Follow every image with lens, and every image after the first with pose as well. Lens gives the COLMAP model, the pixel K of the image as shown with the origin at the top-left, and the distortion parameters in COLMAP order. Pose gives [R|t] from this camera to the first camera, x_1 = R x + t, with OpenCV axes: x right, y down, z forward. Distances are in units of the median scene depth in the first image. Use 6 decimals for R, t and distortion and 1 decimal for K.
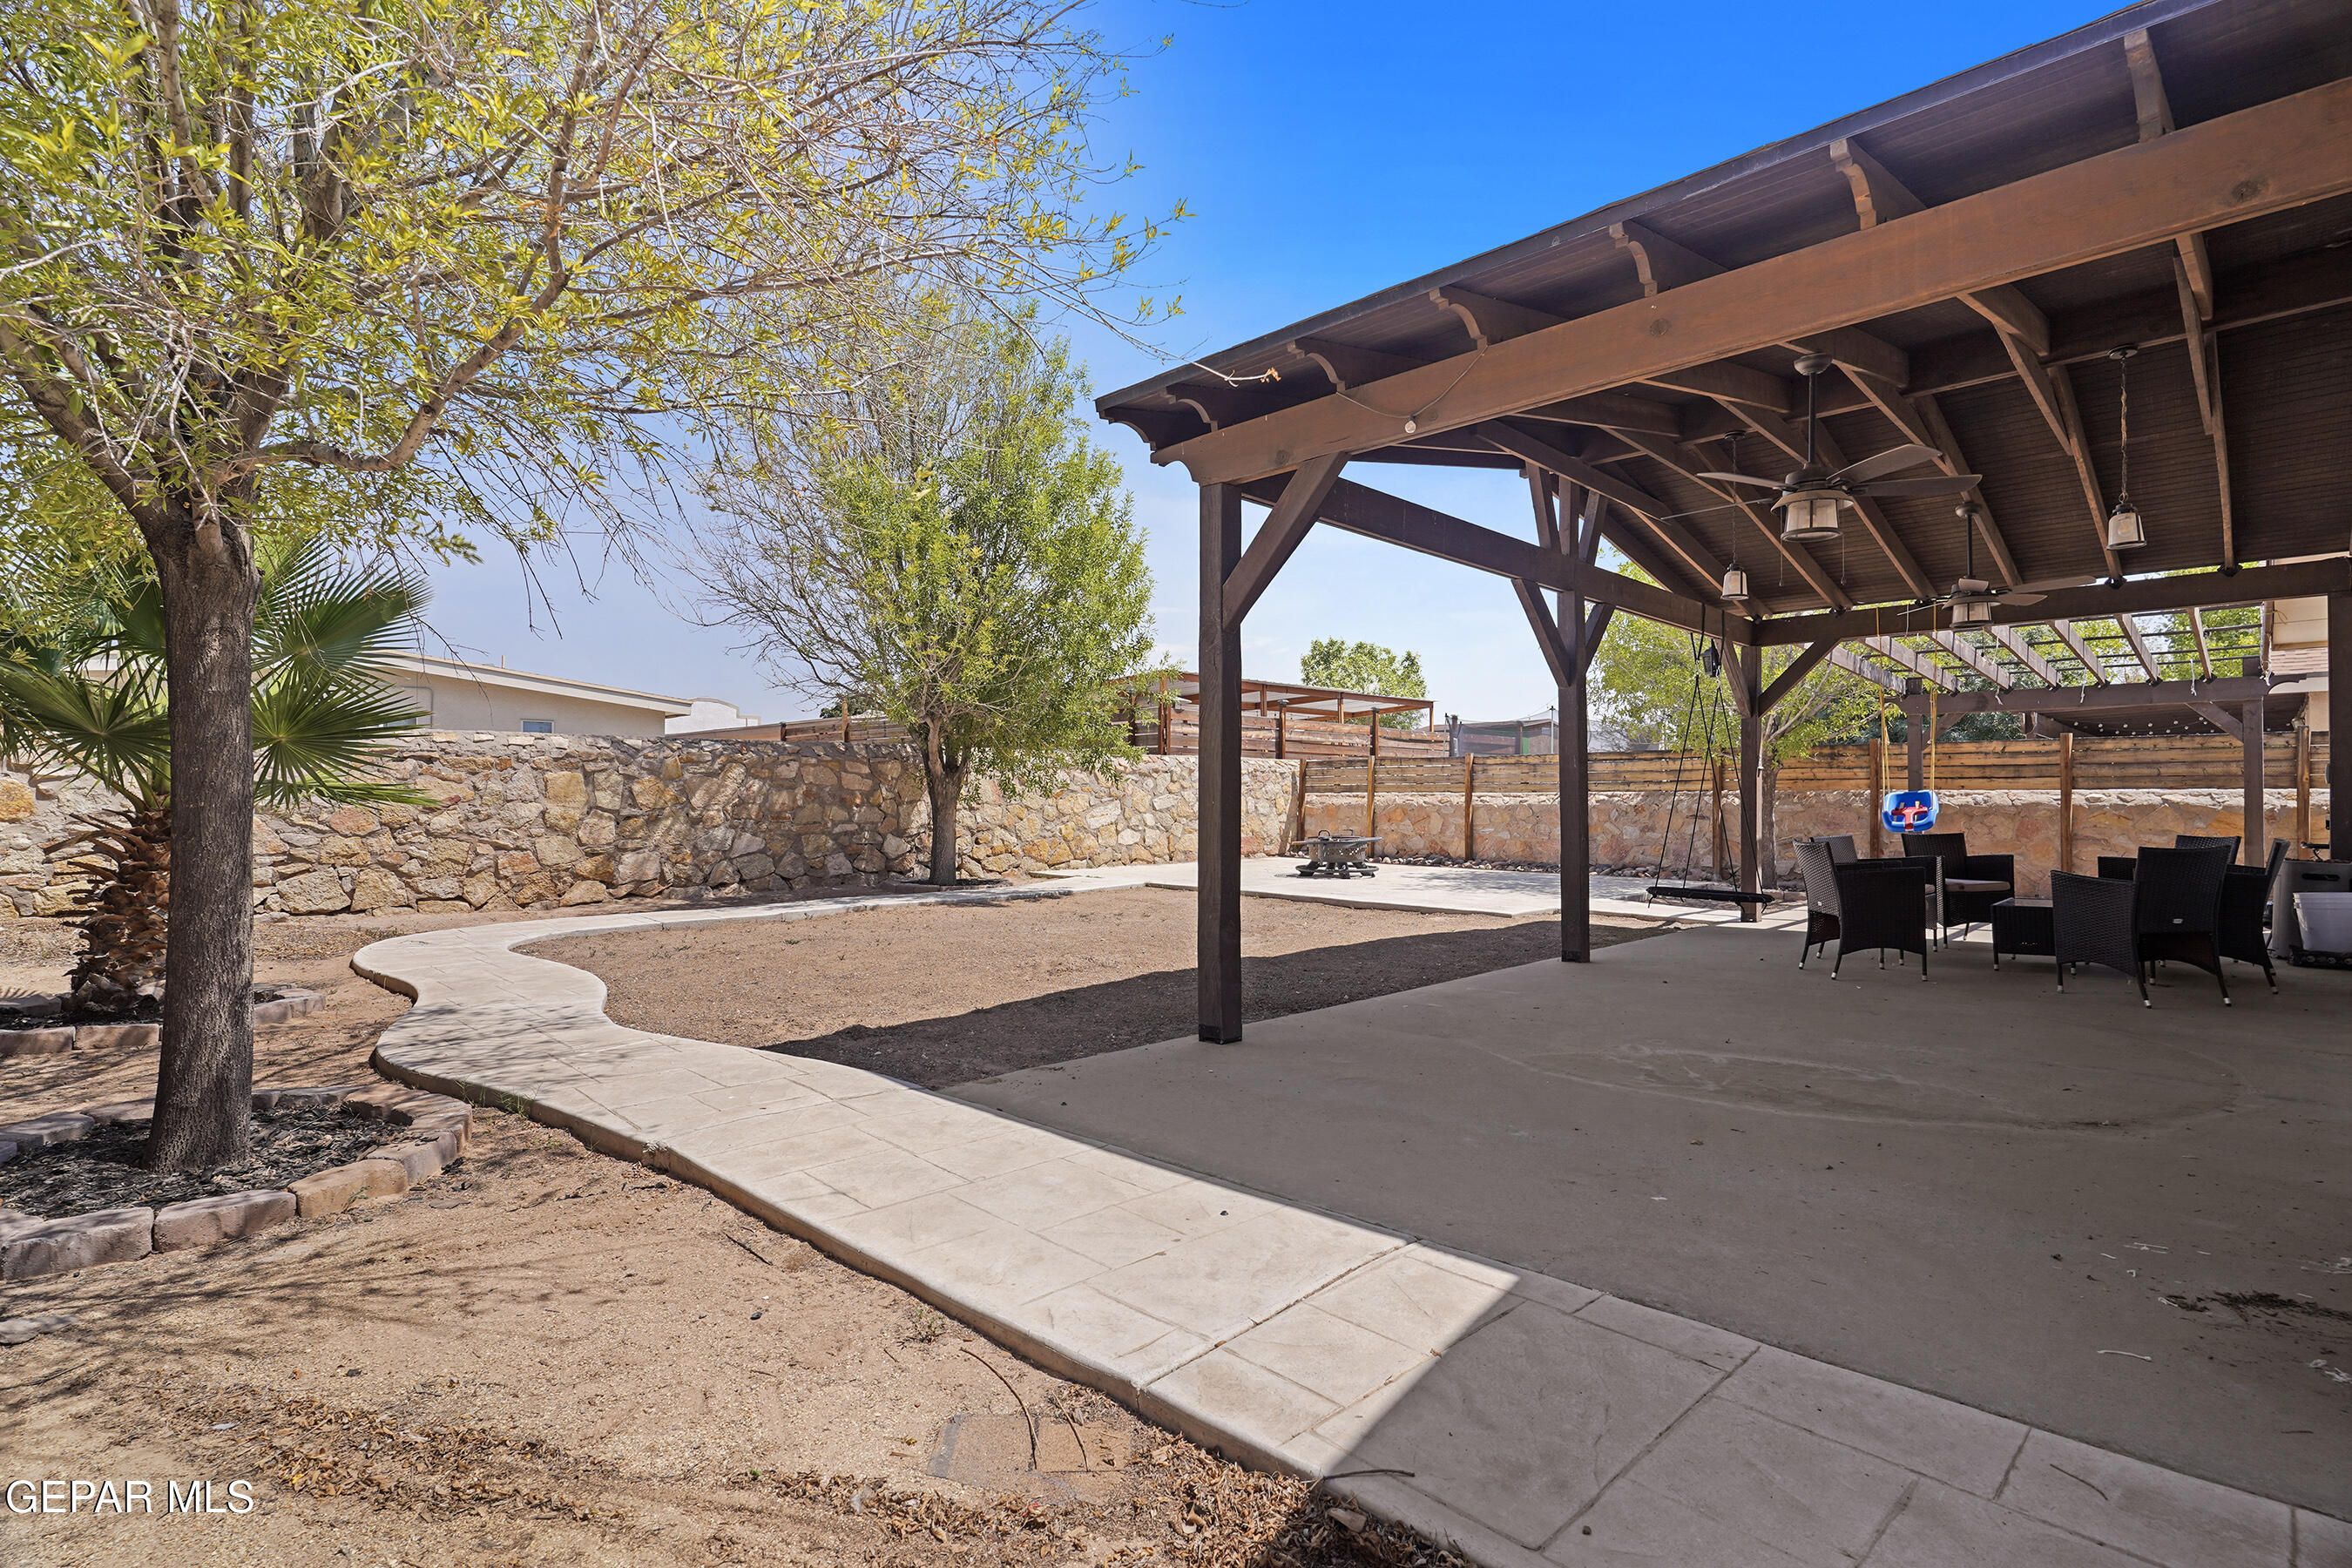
lens RADIAL K [[1126.5, 0, 1161.5], [0, 1126.5, 788.9], [0, 0, 1]] dist [-0.007449, 0.005412]
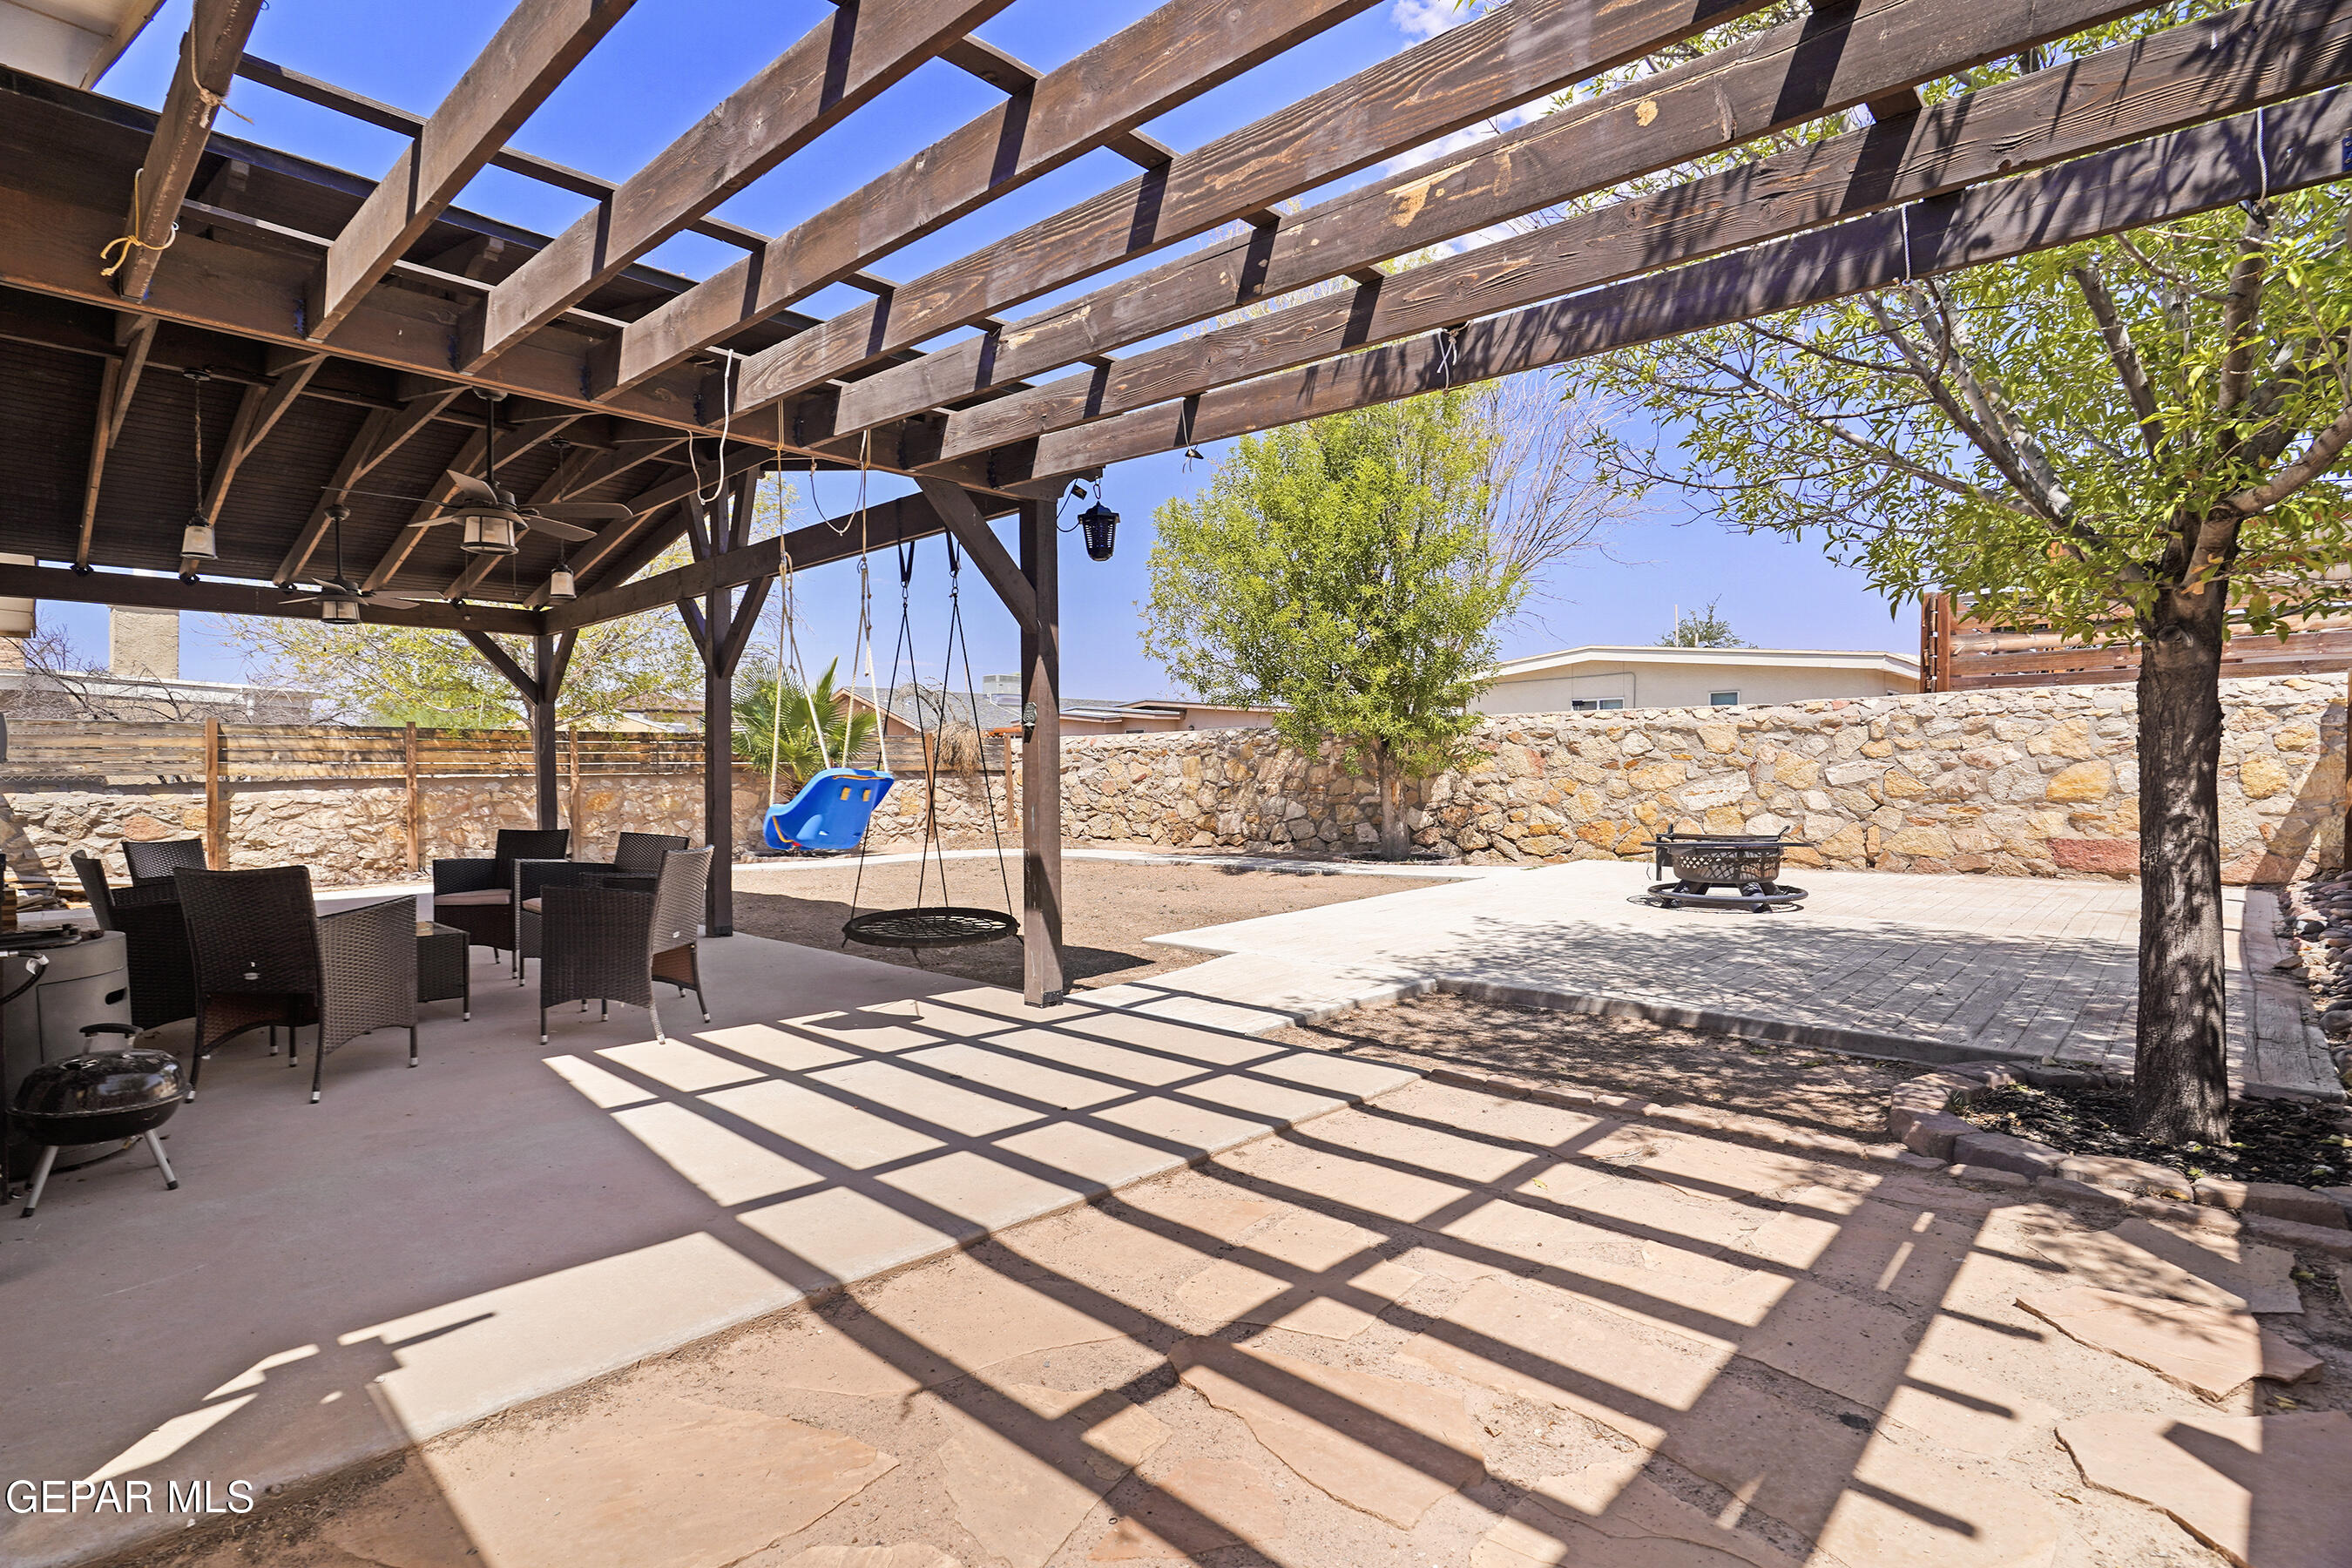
lens RADIAL K [[1126.5, 0, 1173.1], [0, 1126.5, 778.3], [0, 0, 1]] dist [-0.007449, 0.005412]
pose [[0.030667, 0.003791, -0.999522, 0.830156], [0.020447, 0.999781, 0.004419, 0.005455], [0.999320, -0.020573, 0.030583, 0.805069]]
